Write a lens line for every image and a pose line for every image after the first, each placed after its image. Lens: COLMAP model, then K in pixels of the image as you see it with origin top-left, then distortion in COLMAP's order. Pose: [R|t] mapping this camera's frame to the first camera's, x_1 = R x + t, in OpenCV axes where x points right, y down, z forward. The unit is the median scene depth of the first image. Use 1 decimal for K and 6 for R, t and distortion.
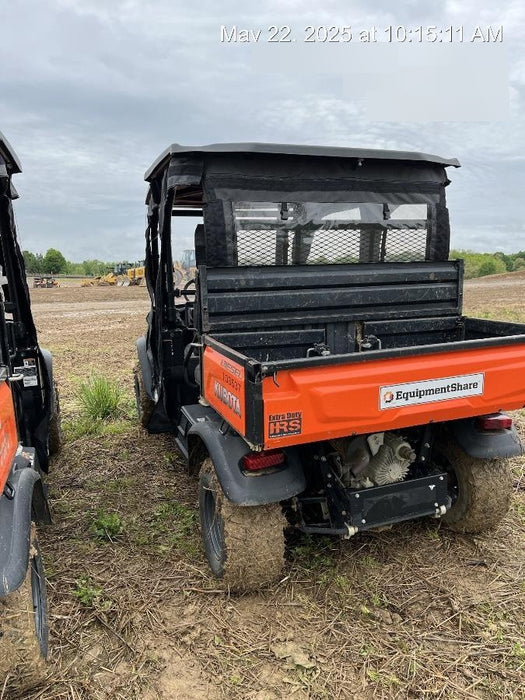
lens RADIAL K [[536.6, 0, 277.6], [0, 536.6, 346.4], [0, 0, 1]] dist [0.001935, -0.000601]
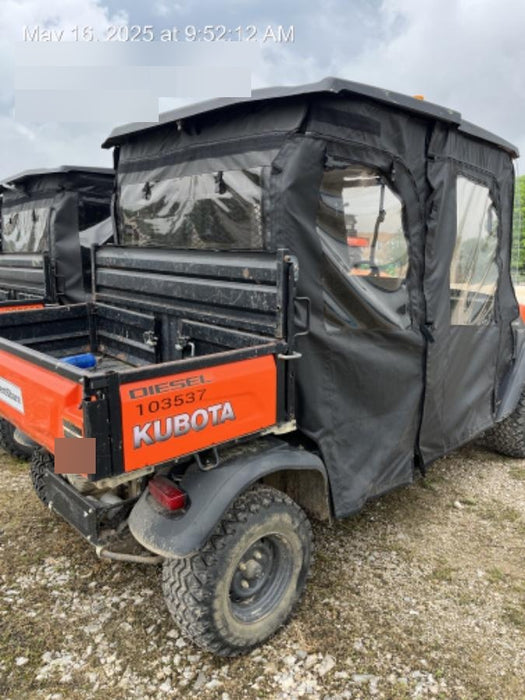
lens RADIAL K [[536.6, 0, 277.6], [0, 536.6, 346.4], [0, 0, 1]] dist [0.001935, -0.000601]
pose [[0.381988, 0.213868, -0.899081, 1.016266], [-0.161624, 0.973321, 0.162859, -0.170431], [0.909925, 0.083103, 0.406363, 0.825523]]
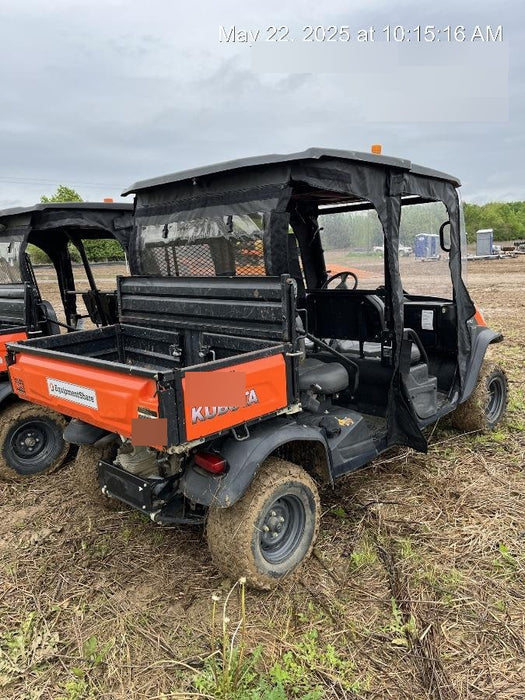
lens RADIAL K [[536.6, 0, 277.6], [0, 536.6, 346.4], [0, 0, 1]] dist [0.001935, -0.000601]
pose [[0.435352, 0.164503, -0.885103, 1.204906], [-0.108672, 0.985577, 0.129725, -0.176881], [0.893677, 0.039710, 0.446949, 0.681984]]
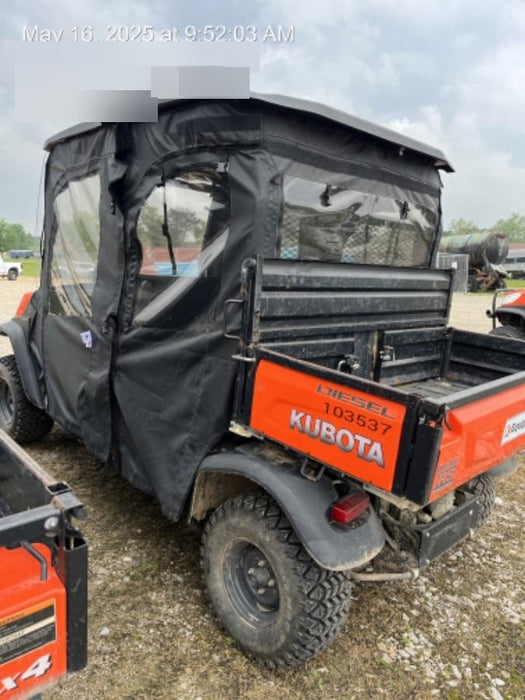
lens RADIAL K [[512.5, 0, 262.5], [0, 512.5, 350.0], [0, 0, 1]] dist [0.004762, -0.001198]
pose [[0.918320, 0.024983, 0.395051, -0.379715], [-0.044962, 0.998131, 0.041396, -0.041905], [-0.393278, -0.055777, 0.917726, 0.297525]]
